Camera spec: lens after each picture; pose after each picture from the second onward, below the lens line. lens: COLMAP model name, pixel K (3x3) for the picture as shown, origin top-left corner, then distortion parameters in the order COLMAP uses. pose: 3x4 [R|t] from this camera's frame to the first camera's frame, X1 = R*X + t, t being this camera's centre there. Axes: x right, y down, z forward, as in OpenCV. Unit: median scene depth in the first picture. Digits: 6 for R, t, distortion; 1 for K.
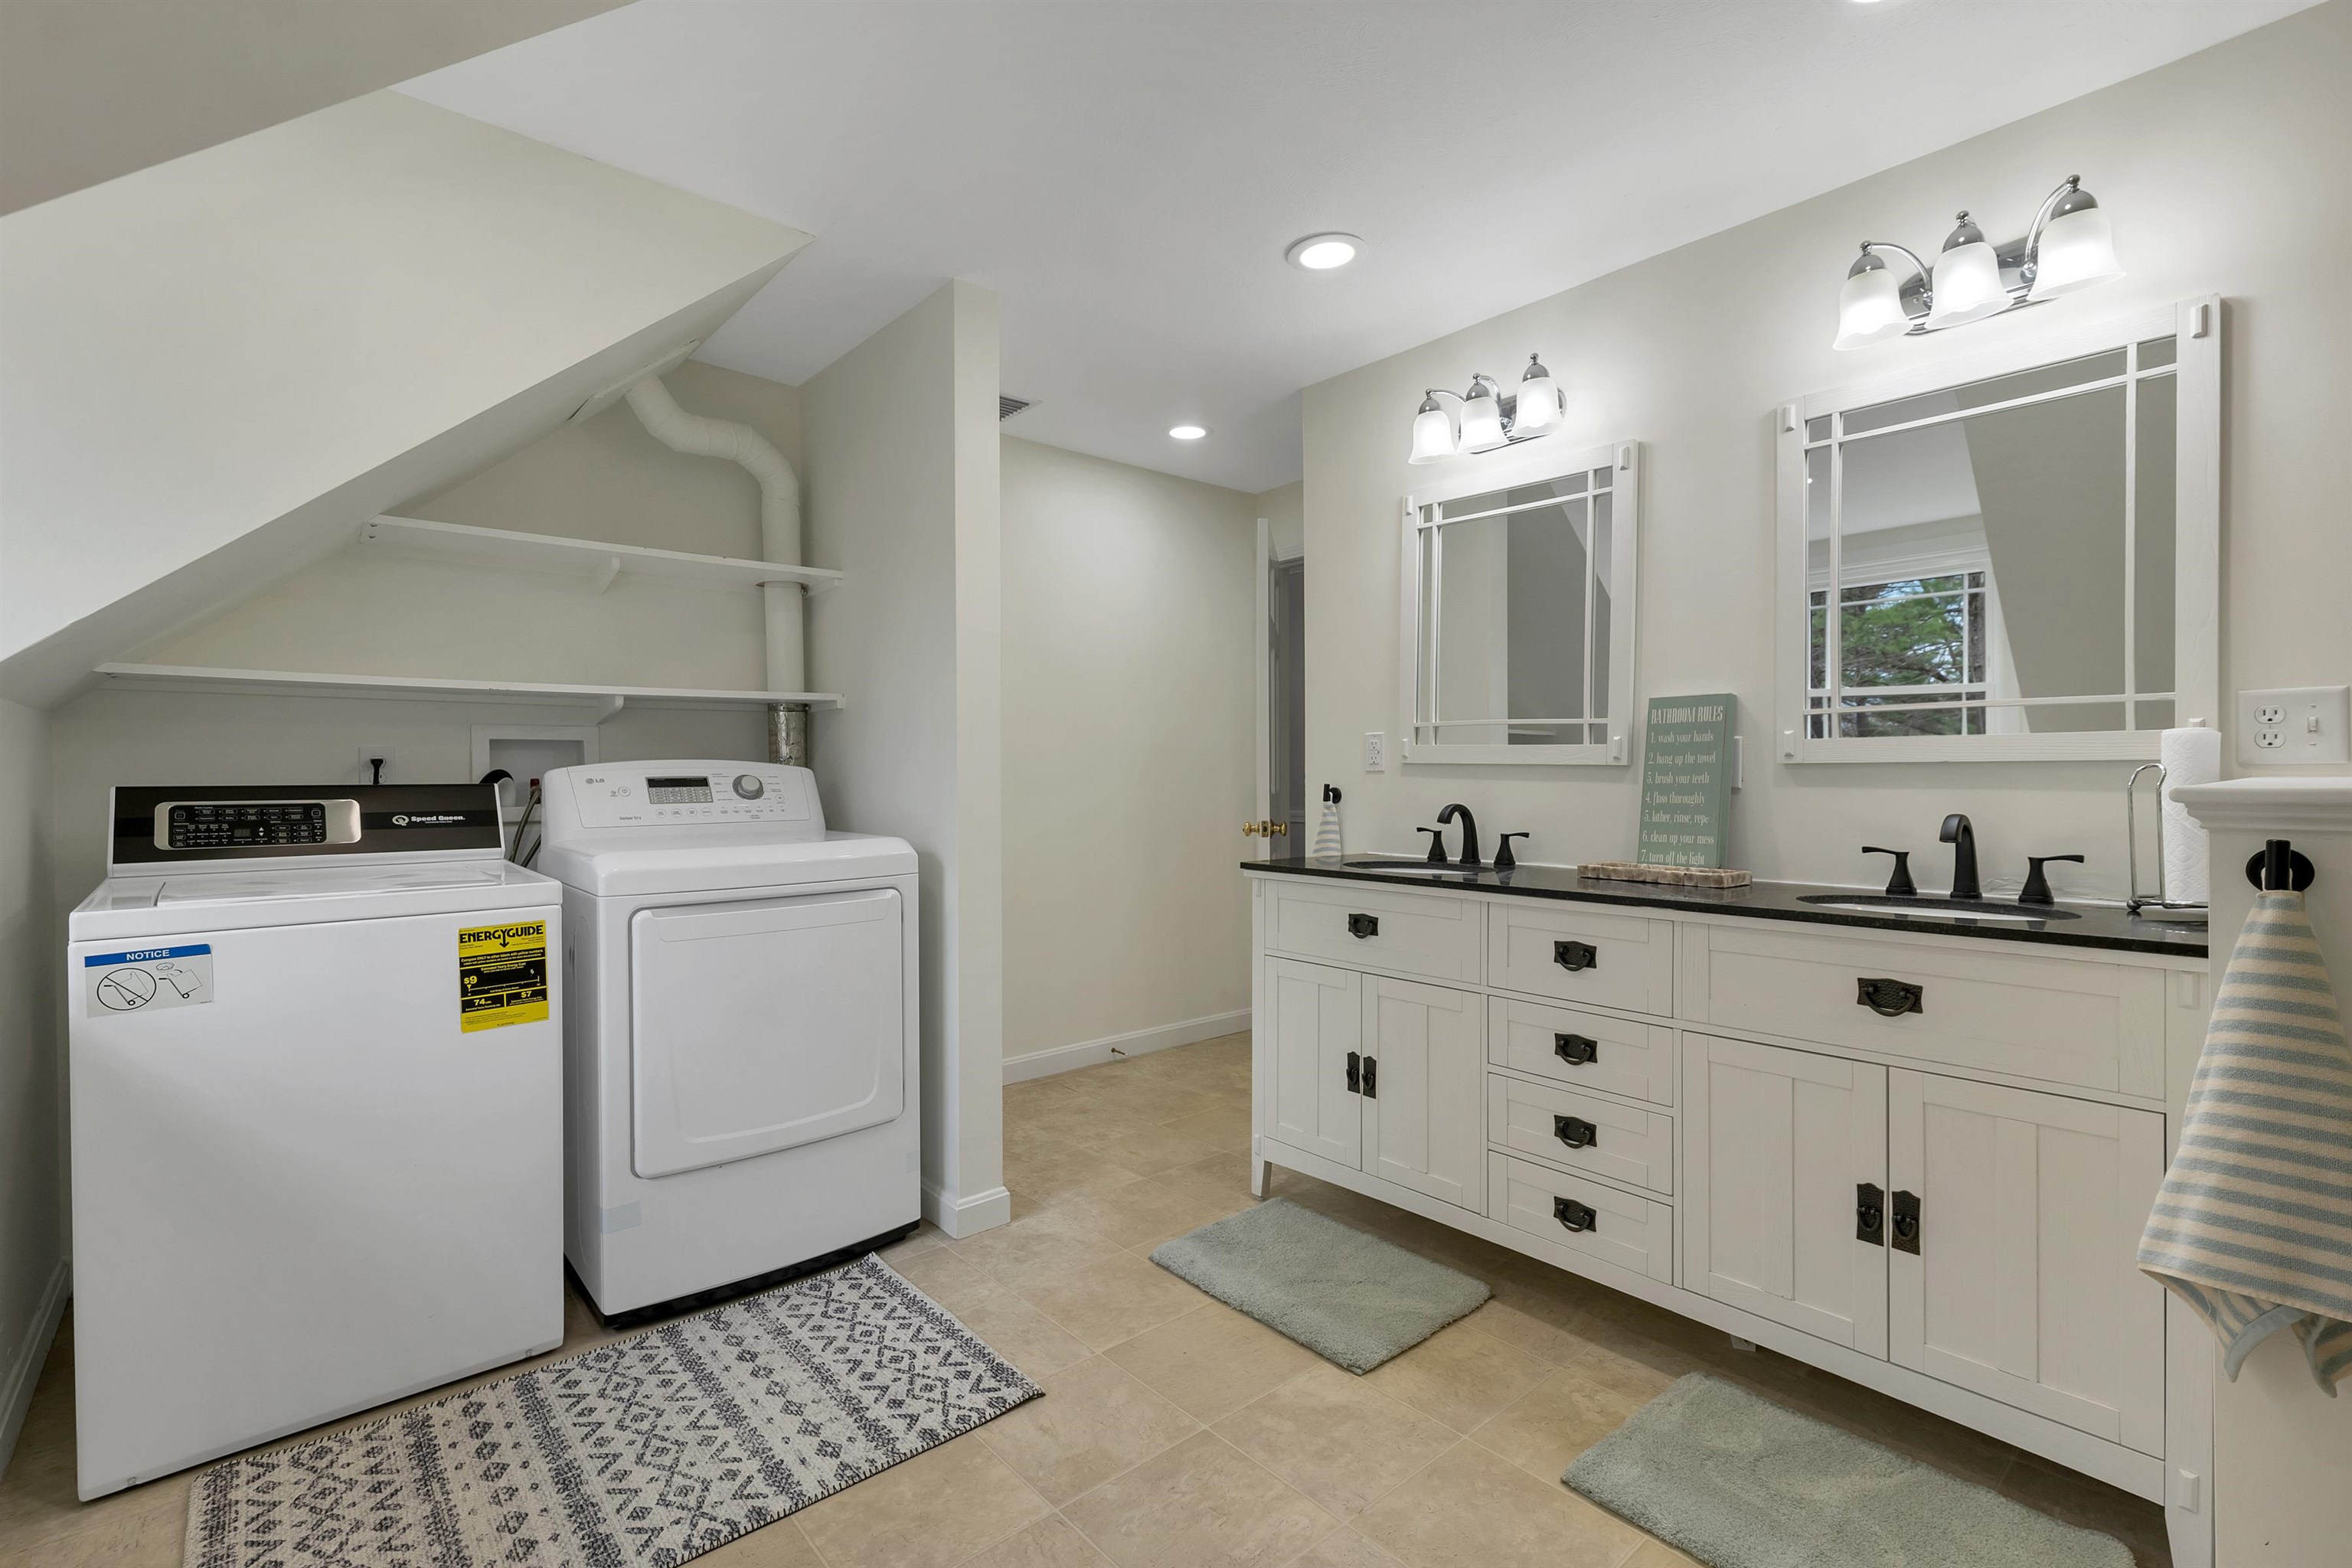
lens RADIAL K [[1007.0, 0, 1178.9], [0, 1007.0, 814.6], [0, 0, 1]] dist [-0.000354, -0.000246]
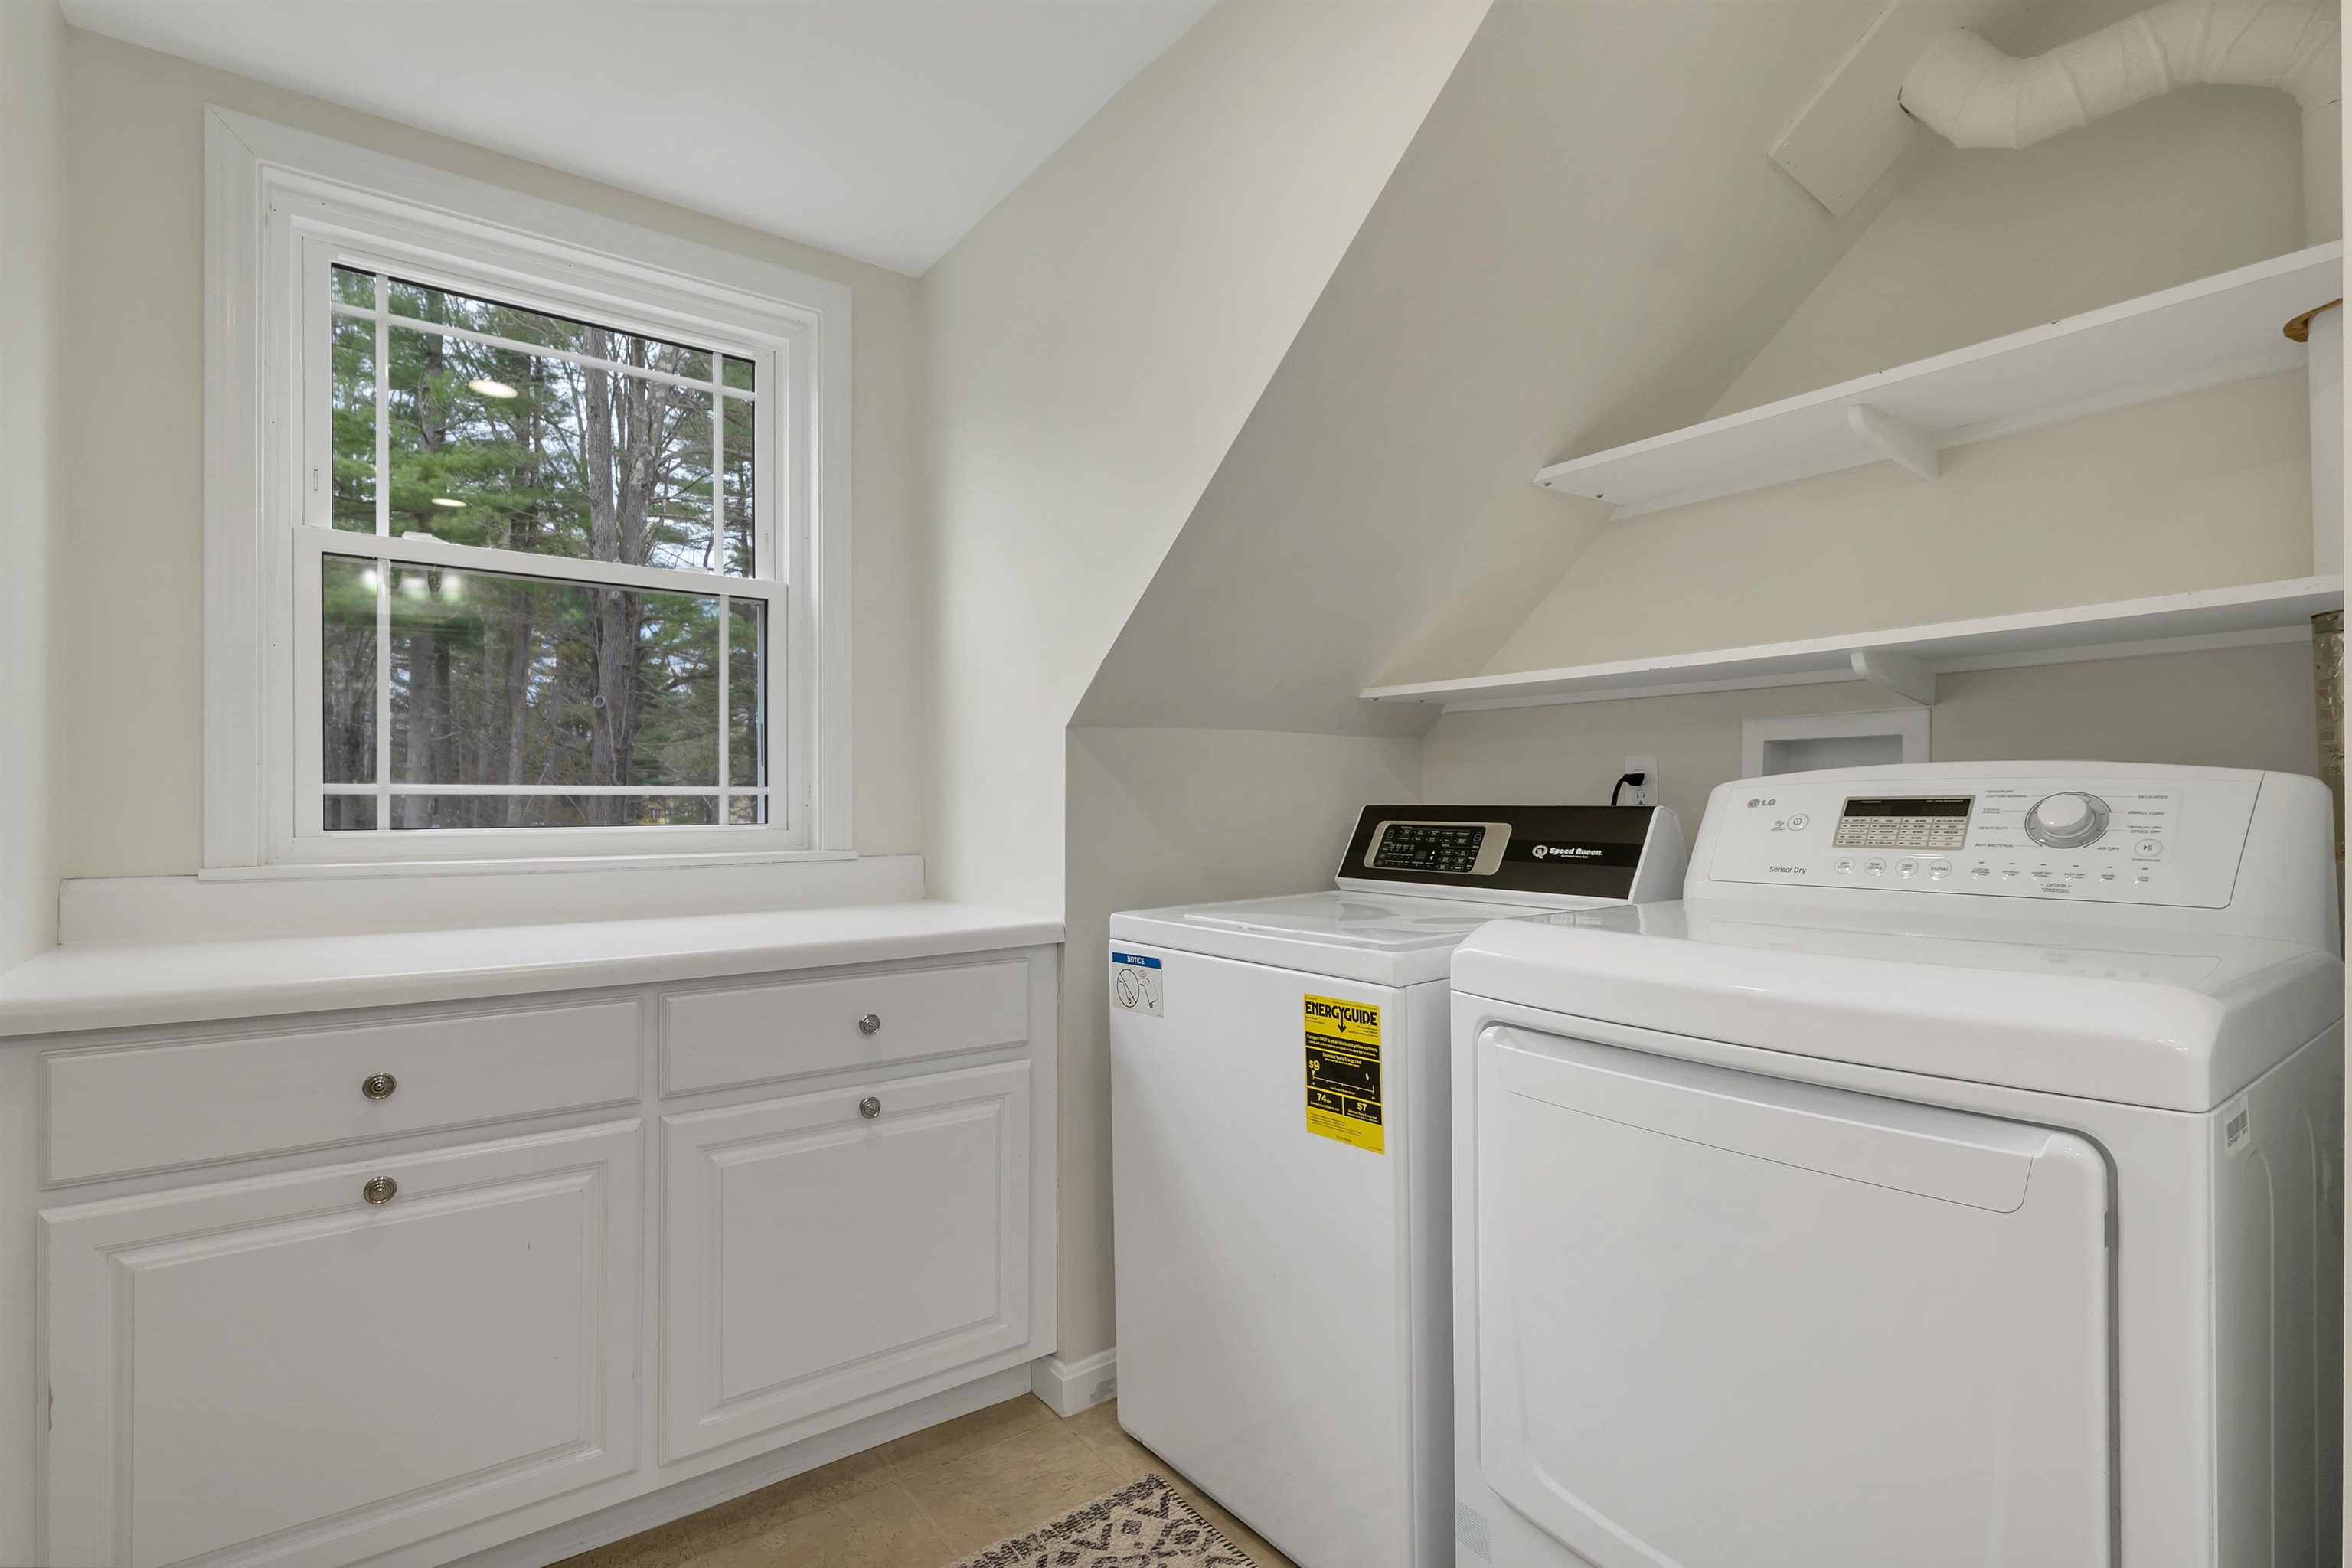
lens RADIAL K [[1100.7, 0, 1172.6], [0, 1100.7, 800.5], [0, 0, 1]] dist [0.000372, 0.000352]
pose [[-0.081093, 0.004348, -0.996697, 0.062920], [-0.038440, 0.999233, 0.007487, -0.017712], [0.995965, 0.038920, -0.080863, 0.473469]]
